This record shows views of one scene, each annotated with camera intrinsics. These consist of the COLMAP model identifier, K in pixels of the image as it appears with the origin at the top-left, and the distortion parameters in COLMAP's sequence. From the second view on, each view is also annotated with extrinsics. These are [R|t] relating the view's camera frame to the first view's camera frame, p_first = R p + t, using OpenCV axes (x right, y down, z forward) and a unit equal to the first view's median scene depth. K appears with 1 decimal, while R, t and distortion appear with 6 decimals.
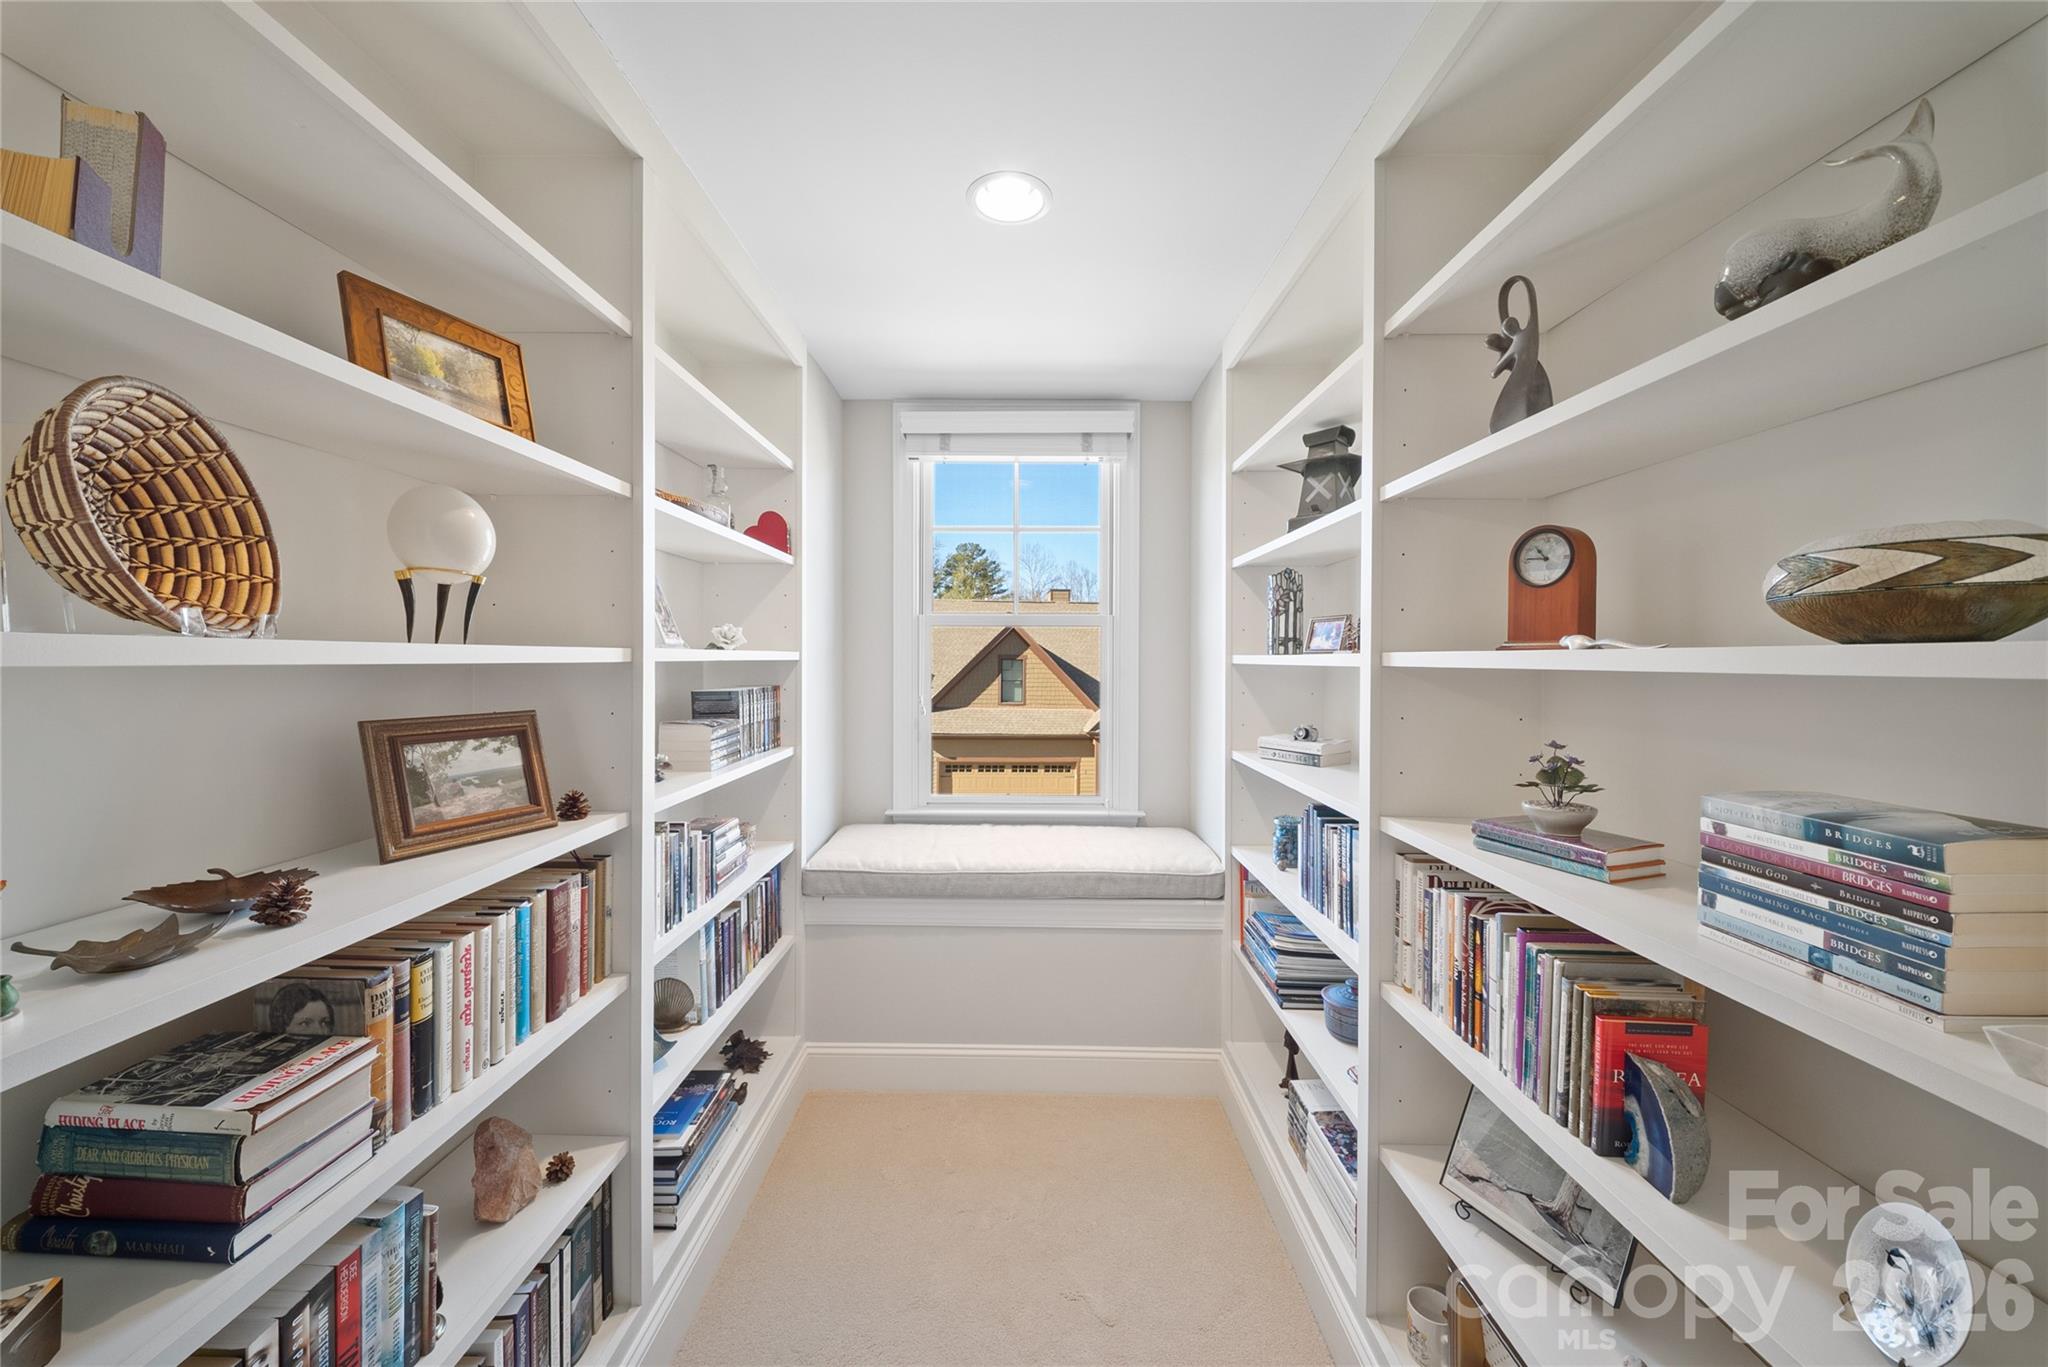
lens RADIAL K [[727.9, 0, 1023.7], [0, 727.9, 669.7], [0, 0, 1]] dist [-0.002297, -0.000619]
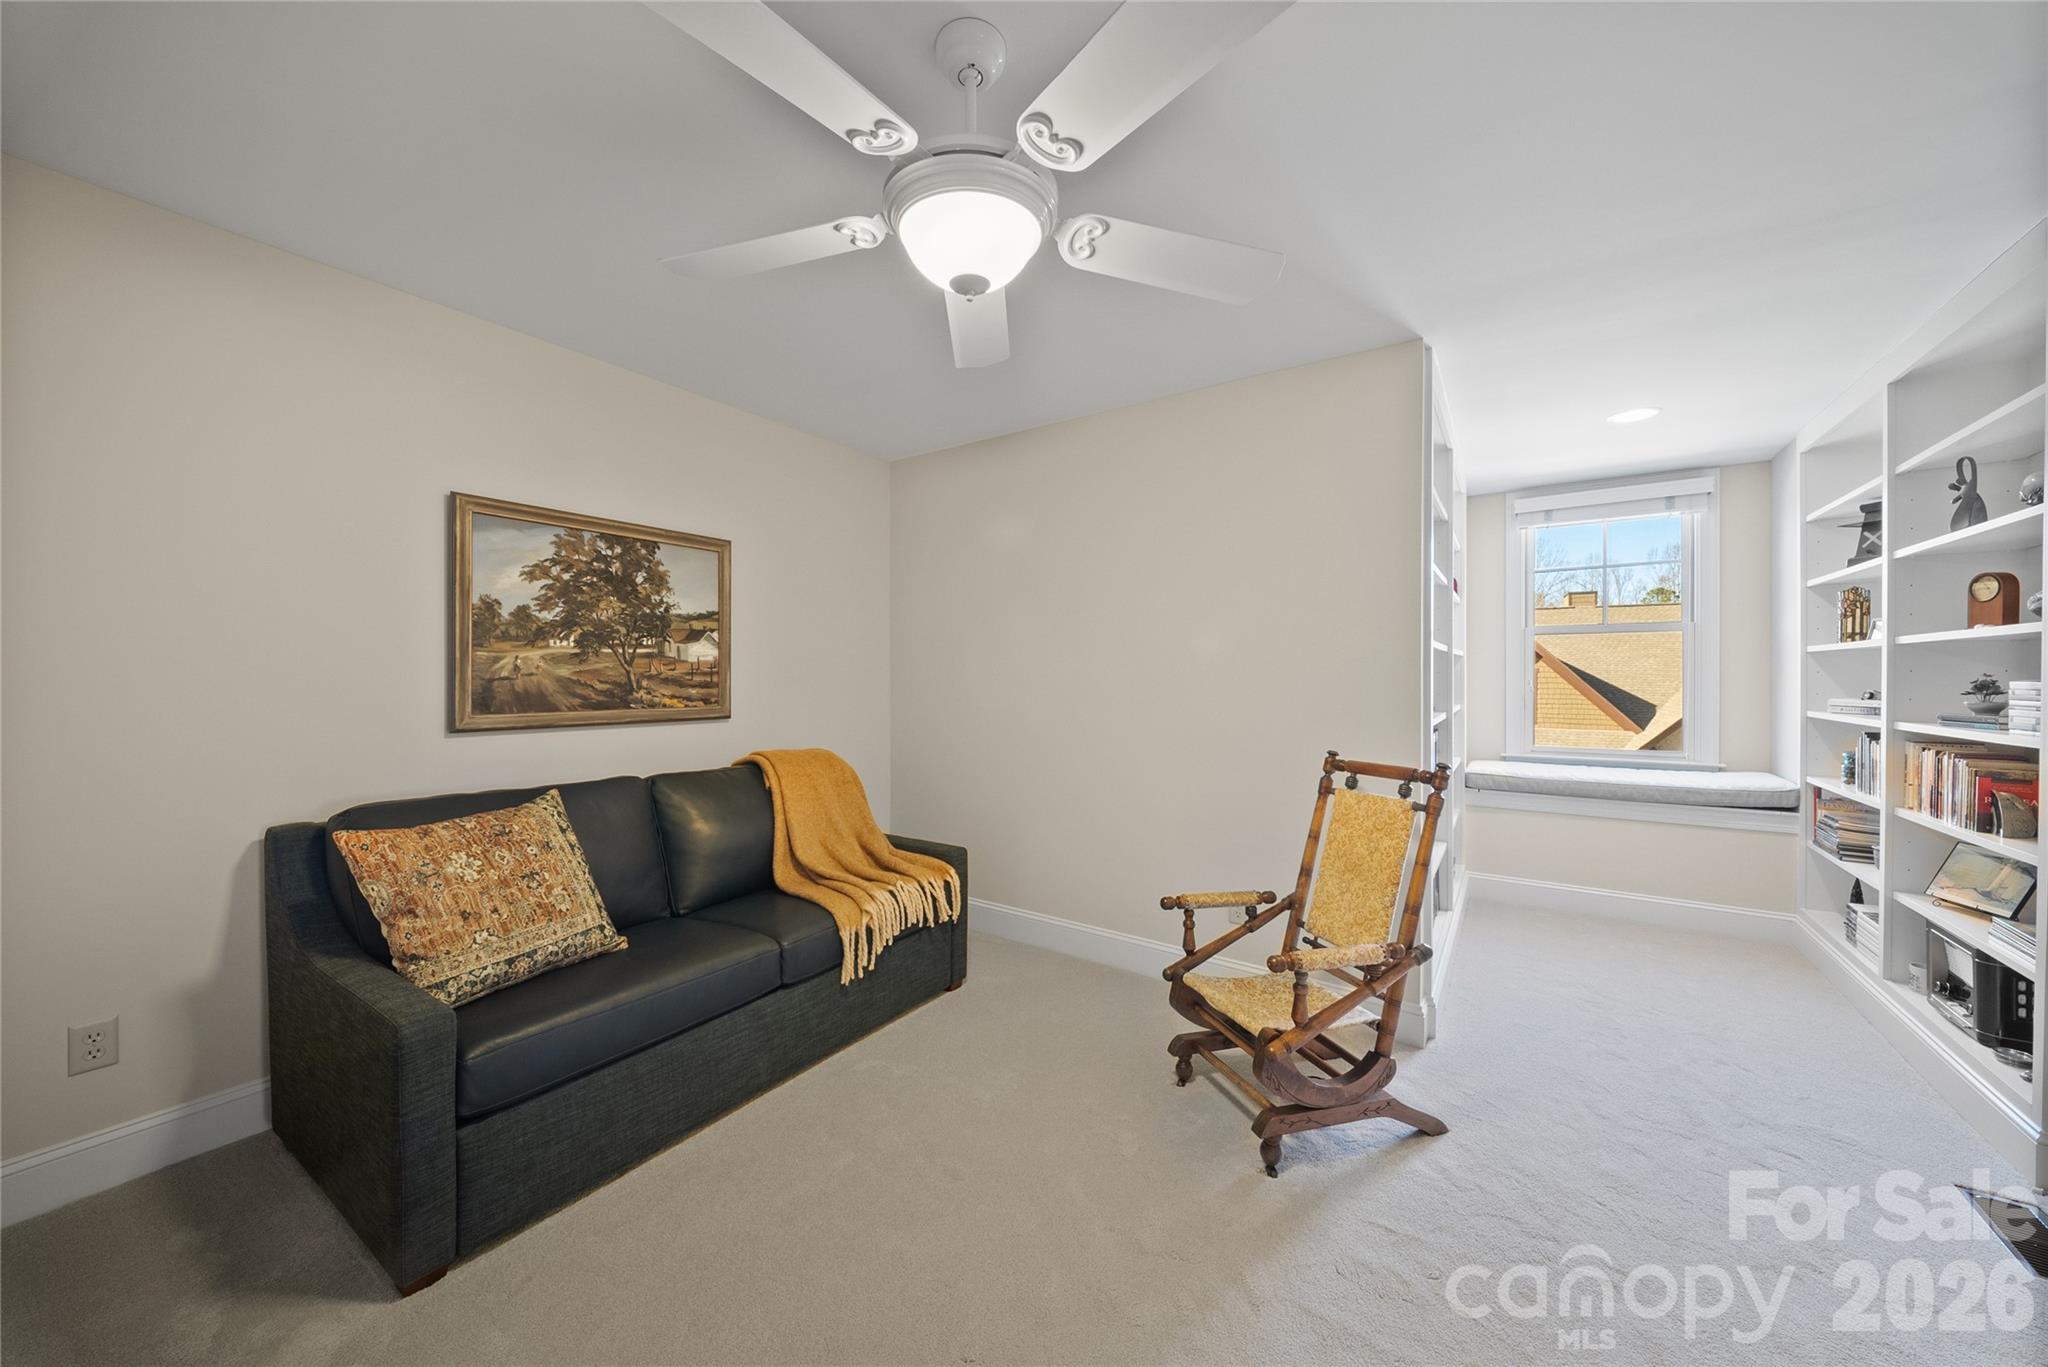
lens RADIAL K [[727.9, 0, 1024.4], [0, 727.9, 689.9], [0, 0, 1]] dist [-0.002297, -0.000619]
pose [[0.827216, -0.000111, -0.561885, -0.244770], [0.000089, 1.000000, -0.000068, 0.084887], [0.561885, 0.000006, 0.827216, -1.366041]]
